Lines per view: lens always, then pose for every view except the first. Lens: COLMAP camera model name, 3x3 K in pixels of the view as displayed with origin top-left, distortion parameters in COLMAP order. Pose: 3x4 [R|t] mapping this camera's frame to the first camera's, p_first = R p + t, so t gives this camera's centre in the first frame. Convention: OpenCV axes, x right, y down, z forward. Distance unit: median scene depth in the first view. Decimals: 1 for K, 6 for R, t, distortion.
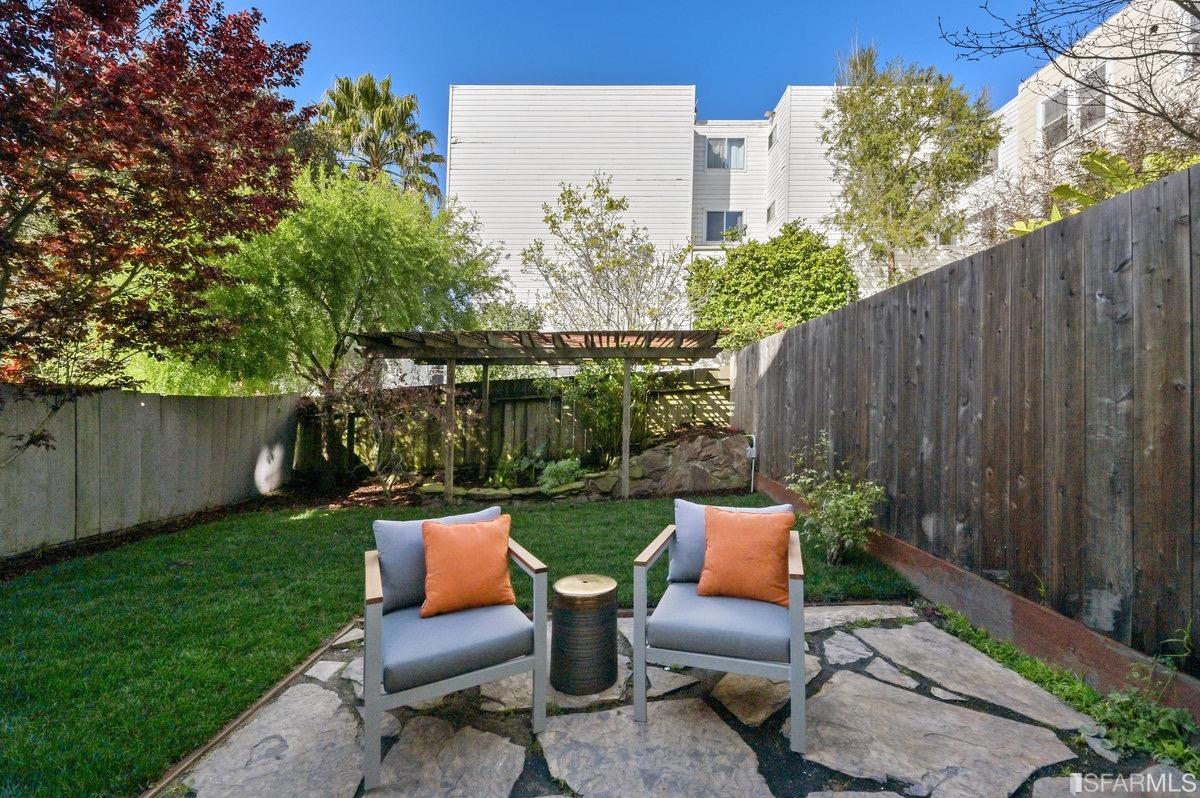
lens RADIAL K [[500.6, 0, 609.5], [0, 500.6, 388.5], [0, 0, 1]] dist [0.001261, 0.000243]
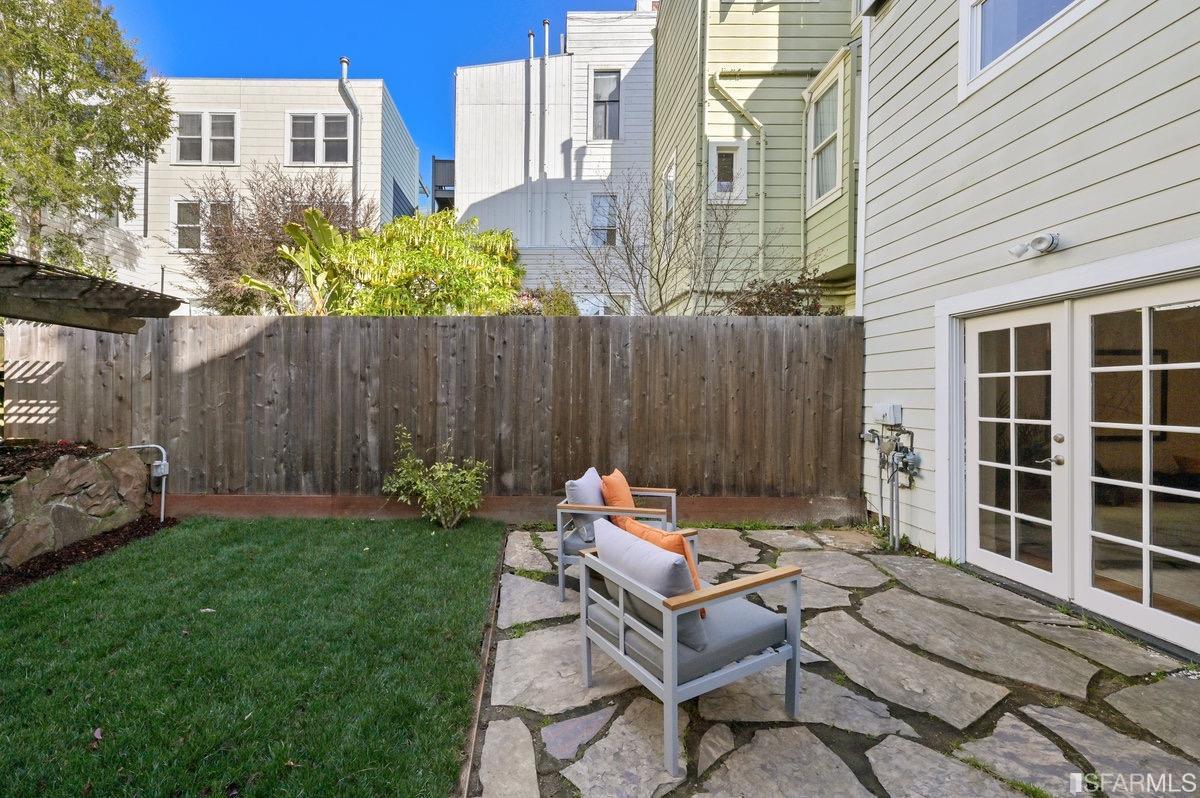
lens RADIAL K [[500.6, 0, 549.1], [0, 500.6, 382.7], [0, 0, 1]] dist [0.001261, 0.000243]
pose [[0.004873, 0.016392, 0.999854, -0.381742], [-0.028583, 0.999459, -0.016246, -0.002149], [-0.999580, -0.028499, 0.005339, 0.356465]]
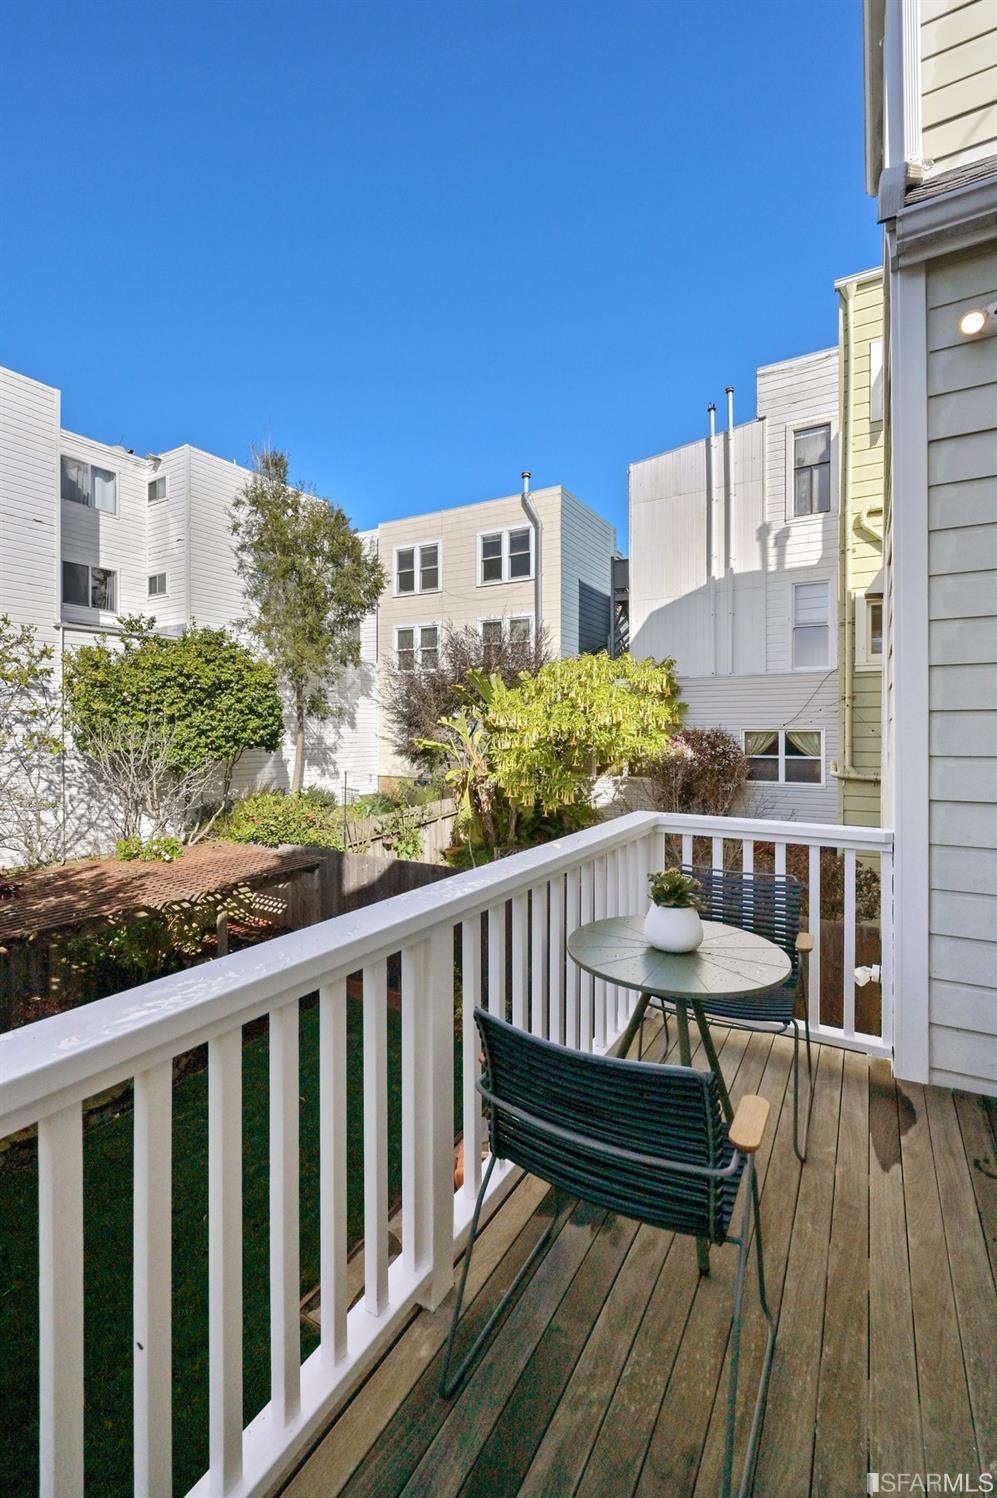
lens RADIAL K [[628.8, 0, 508.6], [0, 628.8, 714.7], [0, 0, 1]] dist [0.029528, -0.000343]
pose [[0.518632, 0.020516, 0.854751, -0.569003], [-0.023520, 0.999676, -0.009724, -0.325559], [-0.854674, -0.015061, 0.518947, -0.040058]]
